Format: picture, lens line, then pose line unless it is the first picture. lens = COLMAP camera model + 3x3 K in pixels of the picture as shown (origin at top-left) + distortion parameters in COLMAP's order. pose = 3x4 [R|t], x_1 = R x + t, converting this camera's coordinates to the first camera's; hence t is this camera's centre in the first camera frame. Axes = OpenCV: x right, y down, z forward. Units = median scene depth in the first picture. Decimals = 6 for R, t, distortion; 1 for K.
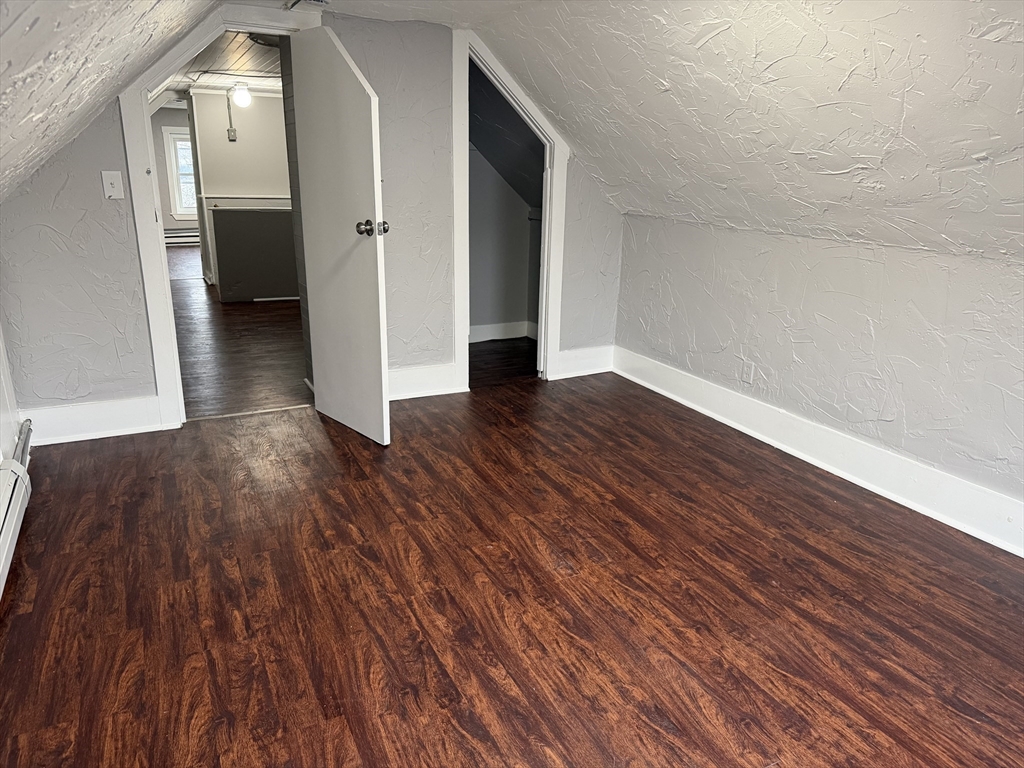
lens RADIAL K [[728.1, 0, 511.0], [0, 728.1, 384.1], [0, 0, 1]] dist [0.045878, -0.026009]
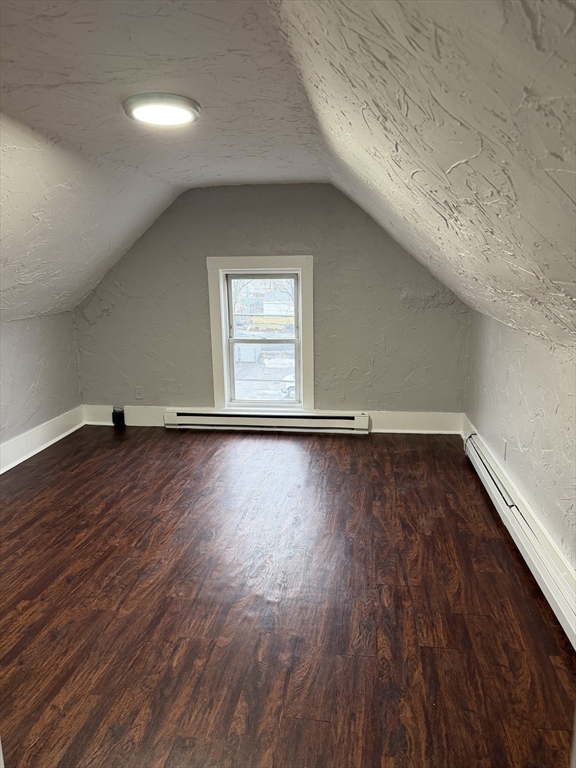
lens RADIAL K [[546.1, 0, 286.6], [0, 546.1, 384.7], [0, 0, 1]] dist [0.045878, -0.026009]
pose [[-0.819099, -0.122934, 0.560325, -0.668972], [0.166656, 0.883644, 0.437492, -0.466737], [-0.548910, 0.451731, -0.703304, 1.473397]]
